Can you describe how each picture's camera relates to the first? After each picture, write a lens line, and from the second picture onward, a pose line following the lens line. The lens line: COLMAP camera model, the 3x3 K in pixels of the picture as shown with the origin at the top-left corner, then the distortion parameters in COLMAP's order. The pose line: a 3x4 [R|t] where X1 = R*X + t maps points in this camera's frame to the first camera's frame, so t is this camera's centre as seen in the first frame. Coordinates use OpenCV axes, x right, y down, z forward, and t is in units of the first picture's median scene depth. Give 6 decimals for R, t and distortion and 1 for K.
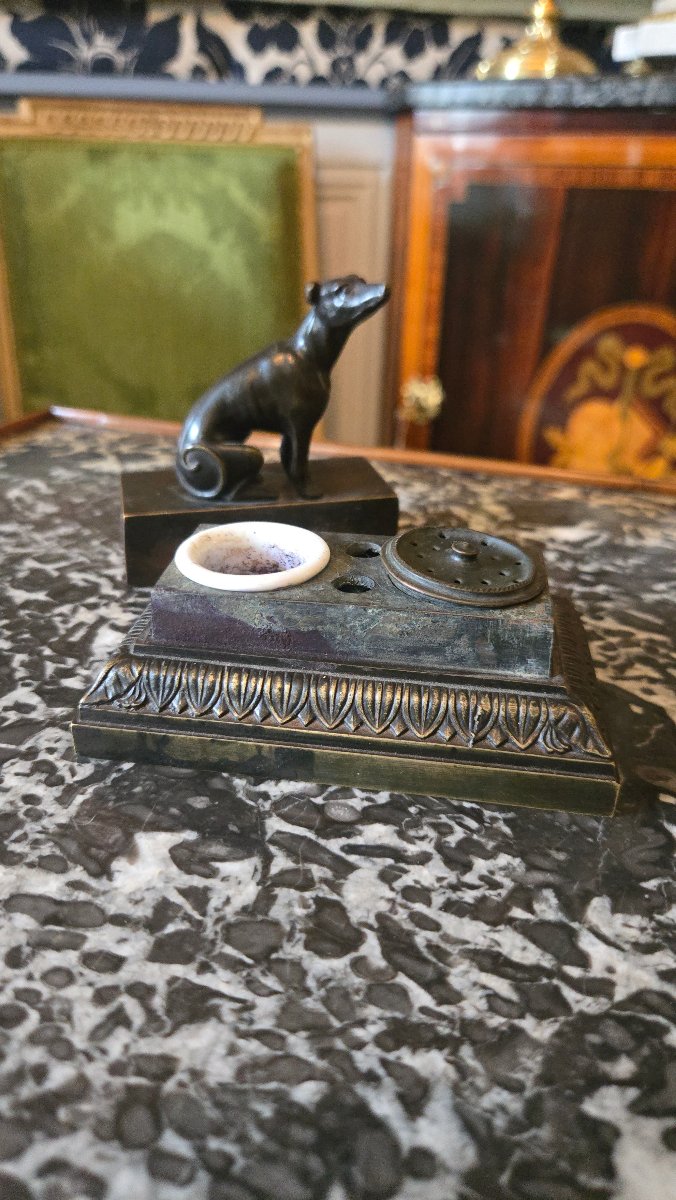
lens RADIAL K [[838.5, 0, 332.1], [0, 838.5, 600.6], [0, 0, 1]] dist [0.023441, -0.062852]
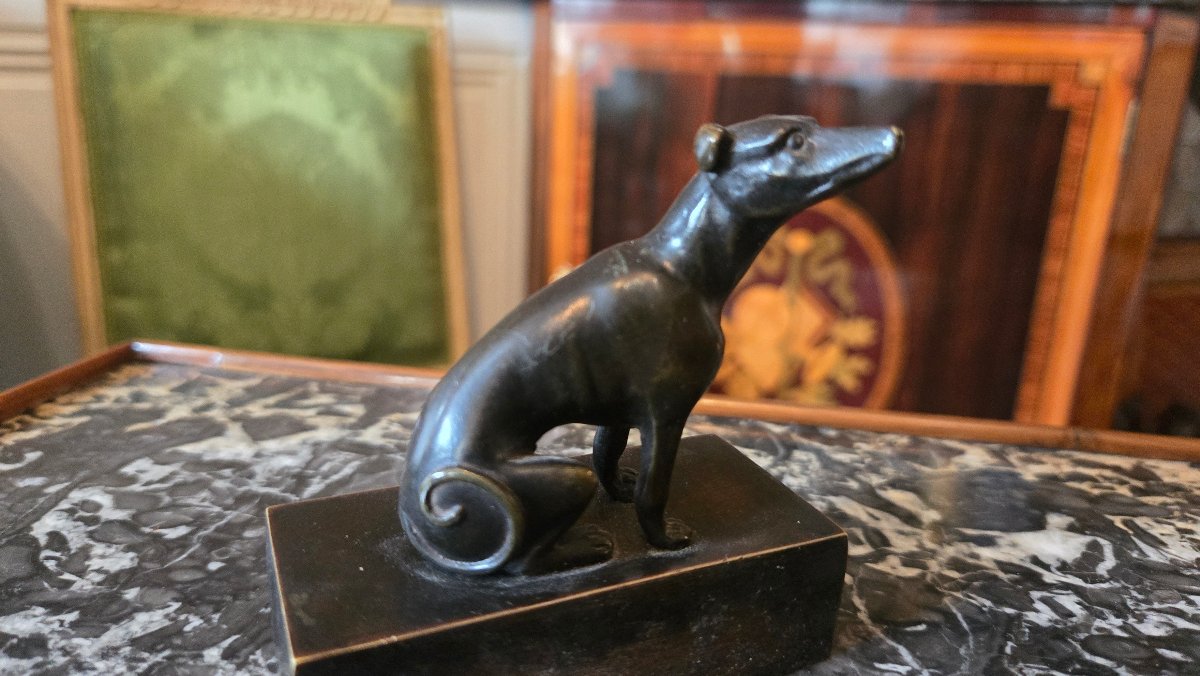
lens RADIAL K [[860.7, 0, 596.3], [0, 860.7, 336.4], [0, 0, 1]] dist [-0.010152, -0.022509]
pose [[0.985056, -0.032617, 0.169116, -0.243501], [0.061198, 0.984113, -0.166660, -0.258844], [-0.160994, 0.174519, 0.971403, 0.779998]]
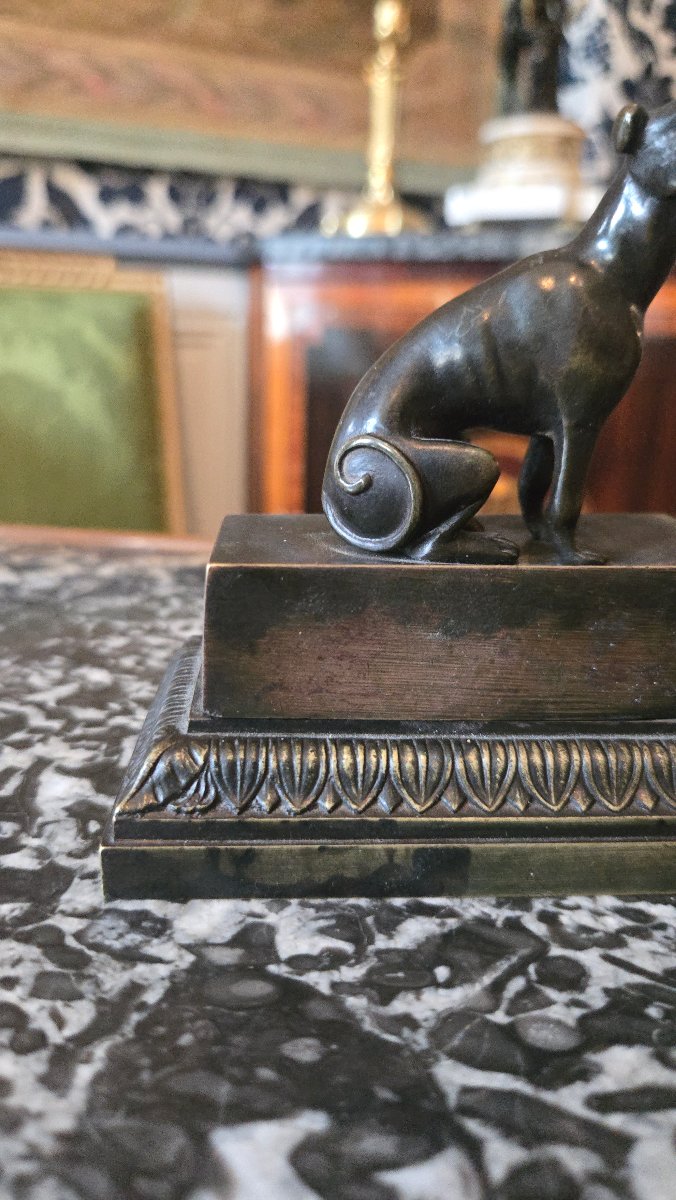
lens RADIAL K [[860.7, 0, 332.7], [0, 860.7, 579.8], [0, 0, 1]] dist [-0.010152, -0.022509]
pose [[0.982263, -0.042736, 0.182573, -0.231662], [0.078492, 0.977981, -0.193372, 0.044416], [-0.170289, 0.204272, 0.963989, 0.380340]]
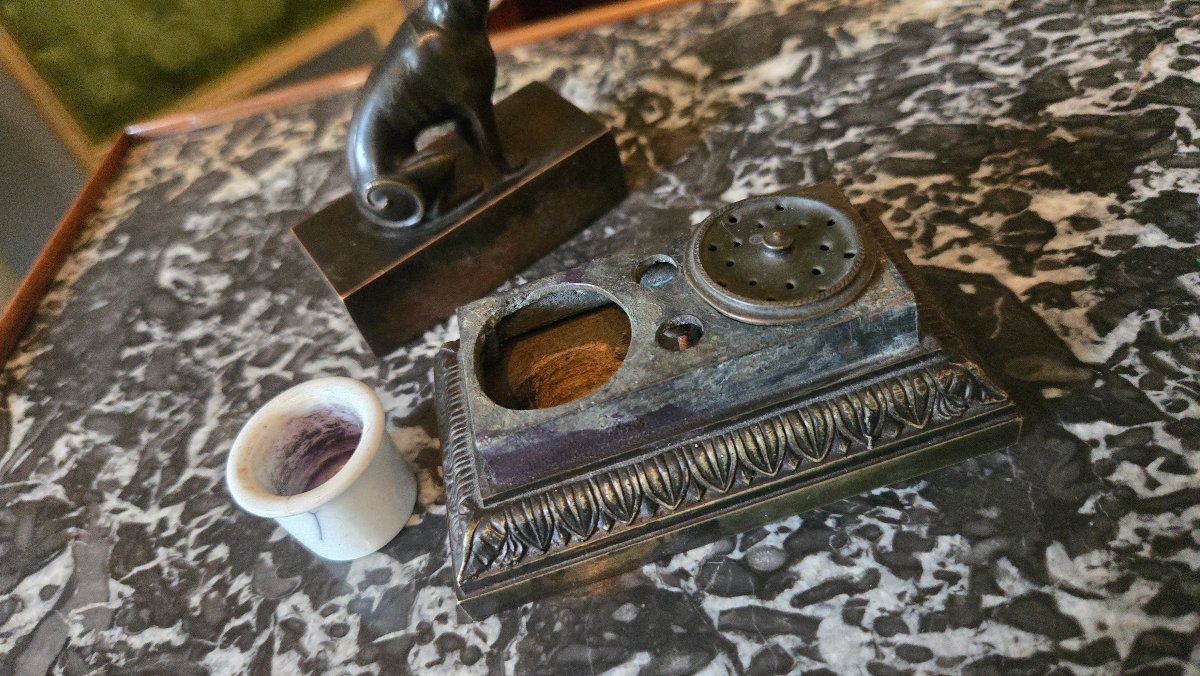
lens RADIAL K [[839.6, 0, 606.9], [0, 839.6, 352.1], [0, 0, 1]] dist [-0.002446, -0.017544]
pose [[0.904419, -0.423672, 0.050291, -0.101167], [0.383889, 0.859540, 0.337373, -0.342978], [-0.186162, -0.285821, 0.940027, 0.198756]]
